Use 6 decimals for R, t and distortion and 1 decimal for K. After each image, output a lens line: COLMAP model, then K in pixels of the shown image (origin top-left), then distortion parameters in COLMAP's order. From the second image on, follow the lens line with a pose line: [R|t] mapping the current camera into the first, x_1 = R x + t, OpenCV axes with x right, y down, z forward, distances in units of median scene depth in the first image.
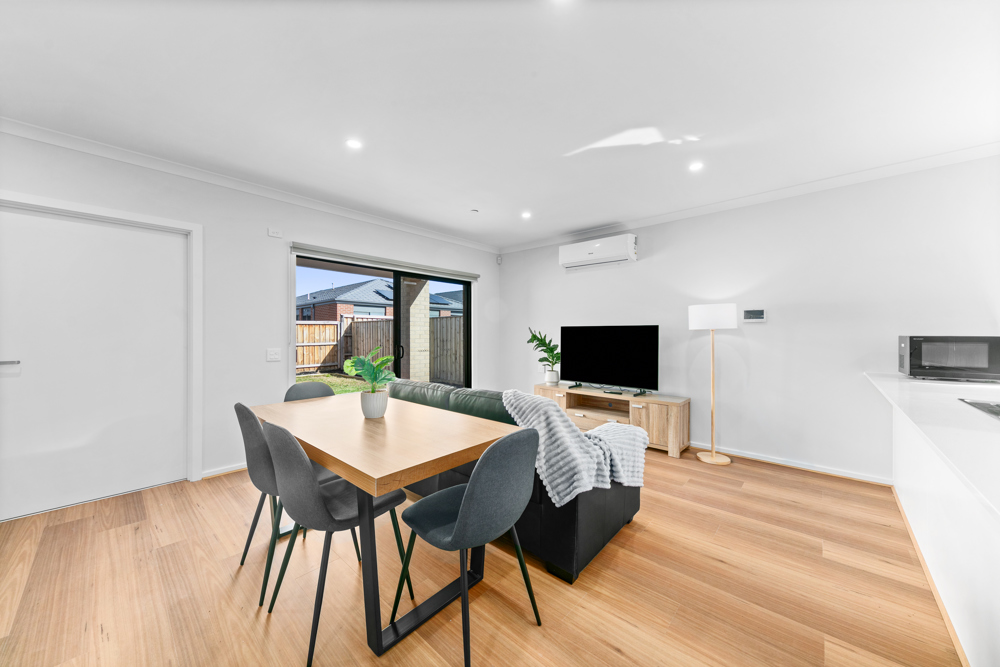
lens RADIAL K [[350.9, 0, 497.2], [0, 350.9, 334.7], [0, 0, 1]] dist [0.002304, -0.002476]
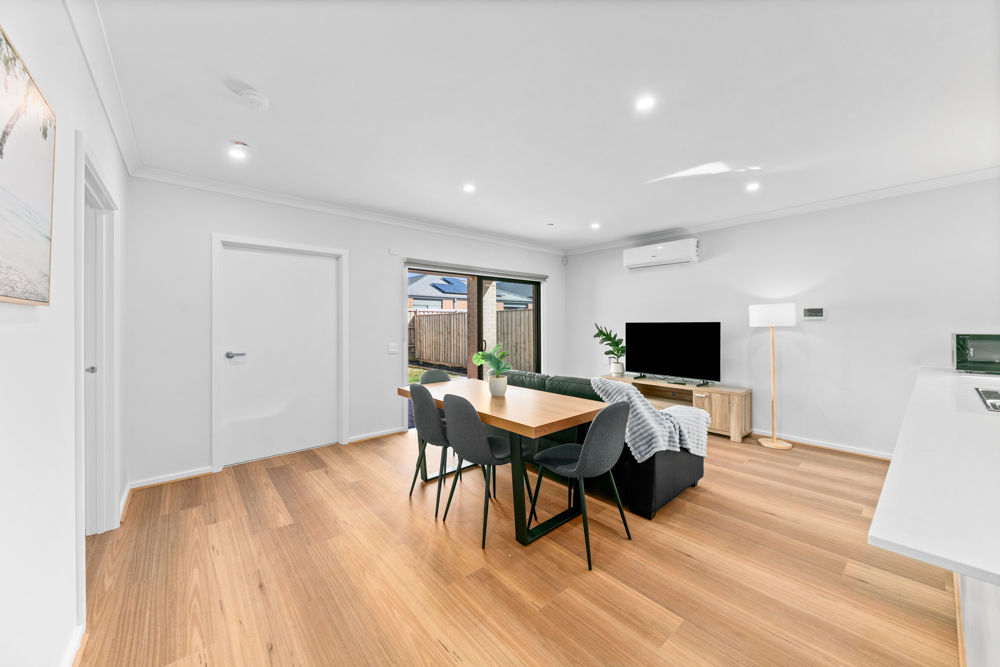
lens RADIAL K [[362.2, 0, 498.9], [0, 362.2, 323.2], [0, 0, 1]] dist [0.000186, -0.000223]
pose [[0.992080, -0.005763, -0.125476, -0.085507], [0.005191, 0.999975, -0.004888, -0.021592], [0.125501, 0.004198, 0.992085, -0.210877]]
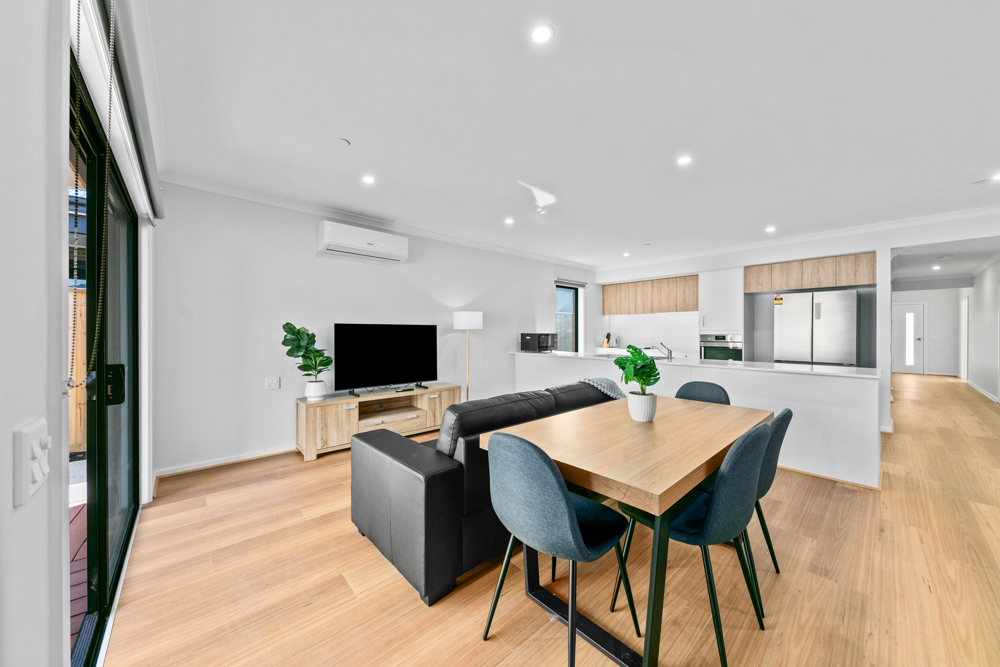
lens RADIAL K [[352.3, 0, 497.3], [0, 352.3, 329.7], [0, 0, 1]] dist [0.000398, -0.000408]
pose [[0.101745, 0.004834, 0.994799, -0.693633], [0.000807, 0.999987, -0.004942, -0.005652], [-0.994810, 0.001306, 0.101740, 0.663678]]
